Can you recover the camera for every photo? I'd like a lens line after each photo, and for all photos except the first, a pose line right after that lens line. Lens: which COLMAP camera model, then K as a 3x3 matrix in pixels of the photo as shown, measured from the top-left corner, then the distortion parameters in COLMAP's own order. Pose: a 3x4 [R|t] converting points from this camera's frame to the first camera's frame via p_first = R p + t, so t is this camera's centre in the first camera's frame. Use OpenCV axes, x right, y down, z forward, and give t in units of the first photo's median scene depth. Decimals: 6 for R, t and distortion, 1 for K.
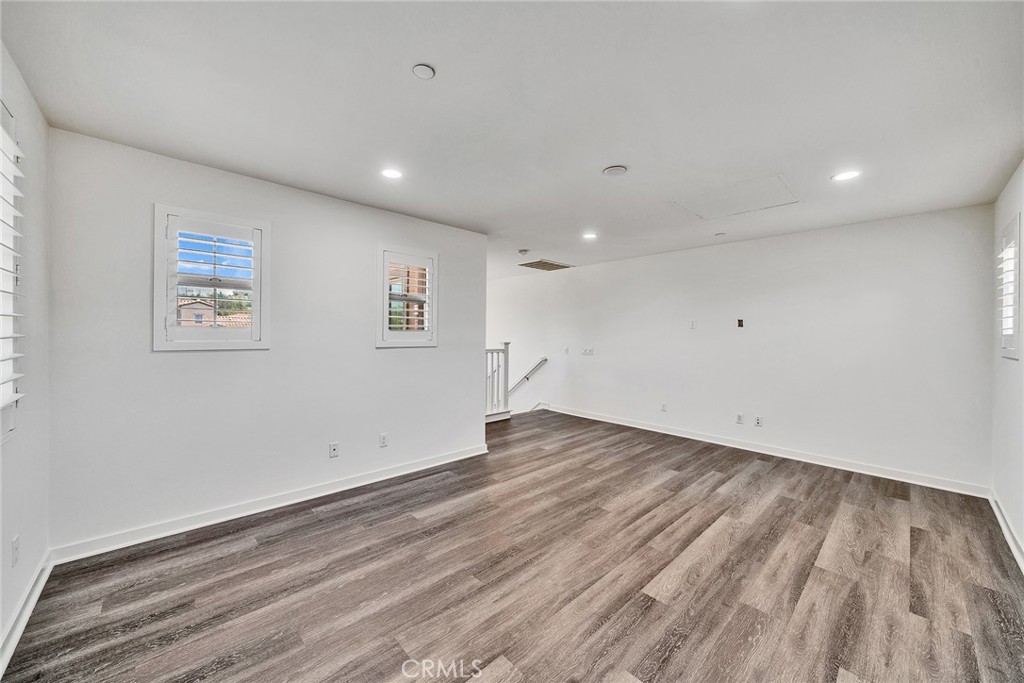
lens RADIAL K [[346.8, 0, 509.5], [0, 346.8, 338.5], [0, 0, 1]] dist [-0.006456, 0.000027]
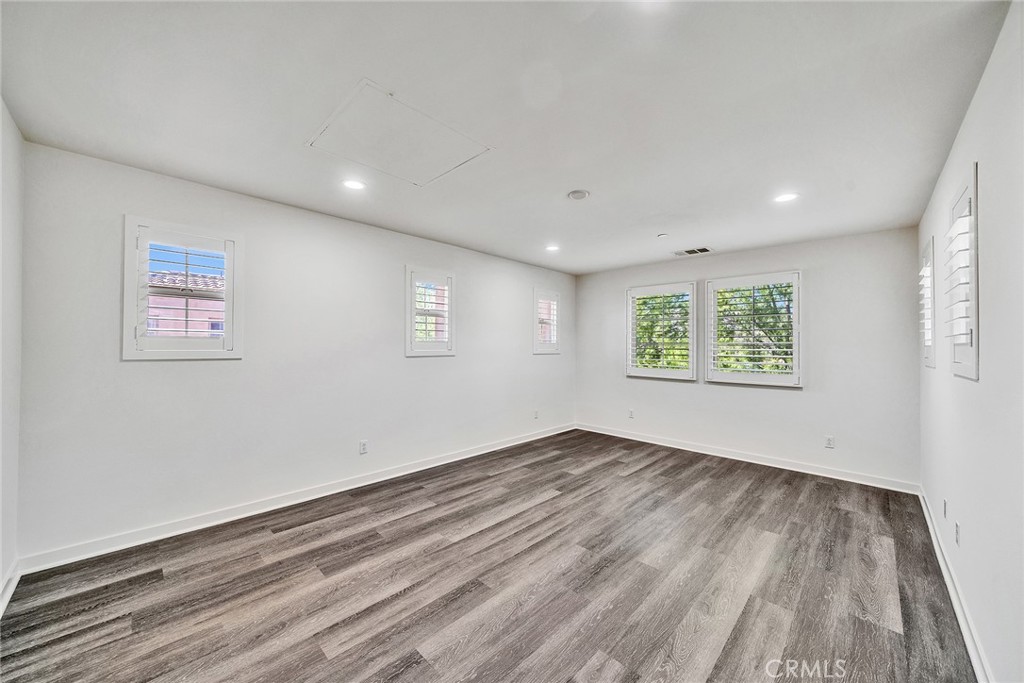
lens RADIAL K [[346.8, 0, 509.5], [0, 346.8, 338.5], [0, 0, 1]] dist [-0.006456, 0.000027]
pose [[-0.998376, -0.021583, -0.052731, 0.558020], [-0.021140, 0.999737, -0.008944, -0.017025], [0.052910, -0.007815, -0.998569, 2.014560]]
